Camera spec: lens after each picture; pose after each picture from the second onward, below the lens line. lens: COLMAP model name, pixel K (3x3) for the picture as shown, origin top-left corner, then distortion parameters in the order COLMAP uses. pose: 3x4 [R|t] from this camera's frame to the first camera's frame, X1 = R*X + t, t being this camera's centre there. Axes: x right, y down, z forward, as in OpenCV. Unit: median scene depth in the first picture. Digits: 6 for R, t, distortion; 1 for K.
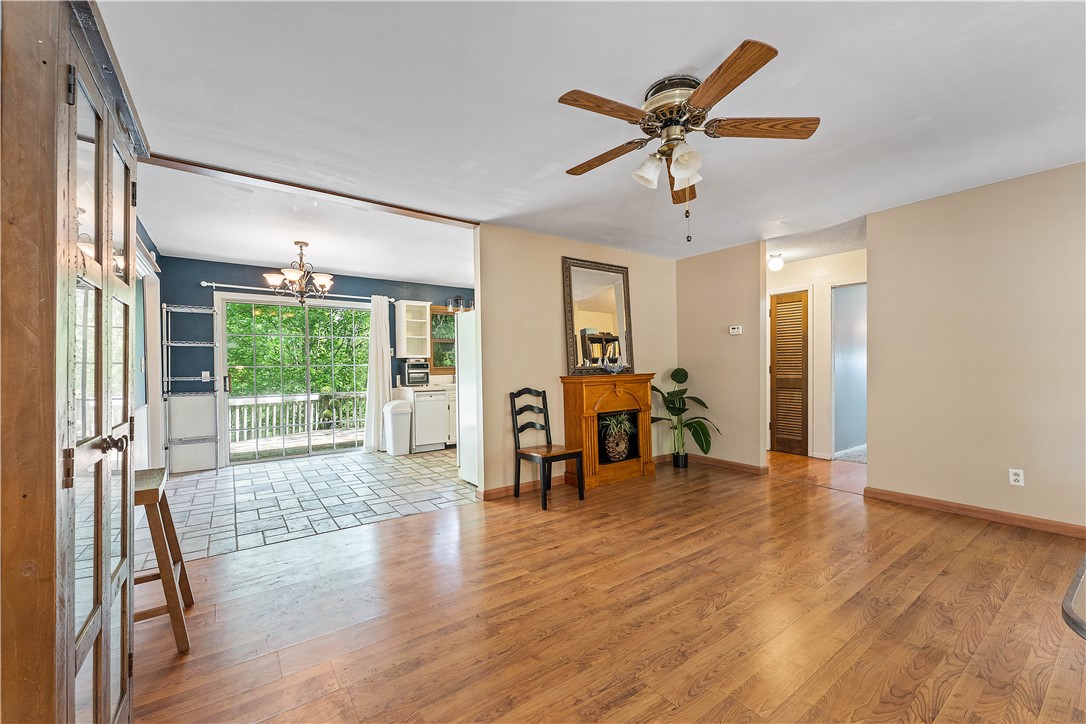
lens RADIAL K [[435.0, 0, 538.8], [0, 435.0, 371.1], [0, 0, 1]] dist [-0.001531, -0.000215]
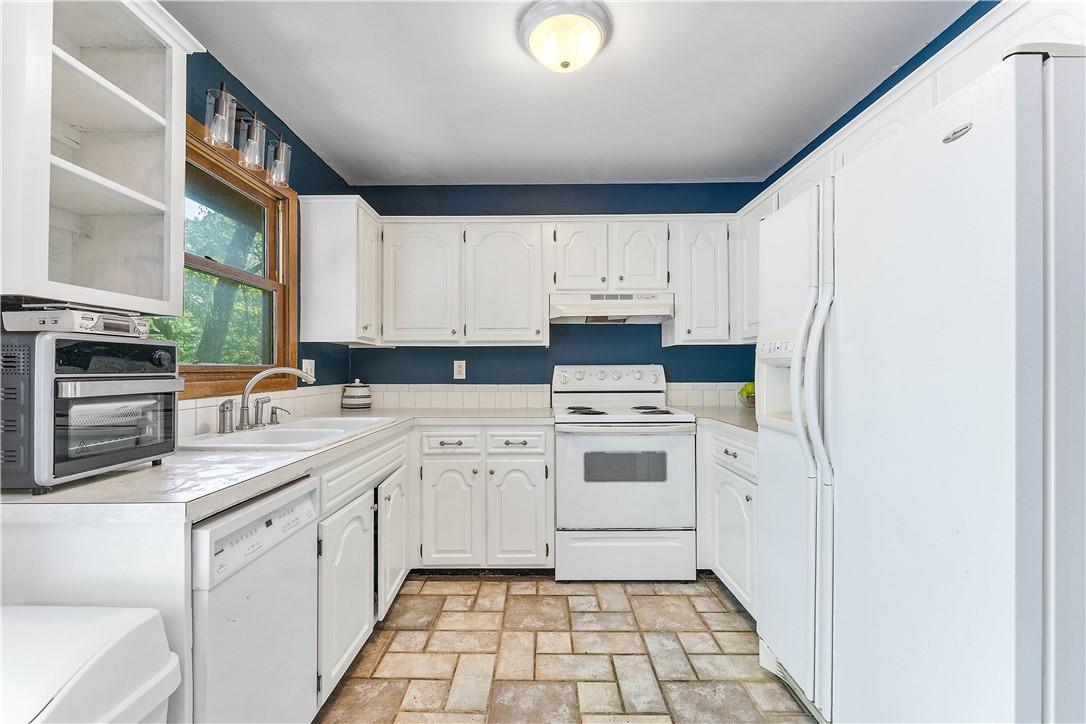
lens RADIAL K [[435.0, 0, 534.7], [0, 435.0, 366.3], [0, 0, 1]] dist [-0.001531, -0.000215]
pose [[0.589101, 0.016623, 0.807888, -0.364001], [0.003164, 0.999733, -0.022877, -0.004114], [-0.808053, 0.016033, 0.588892, 0.875304]]
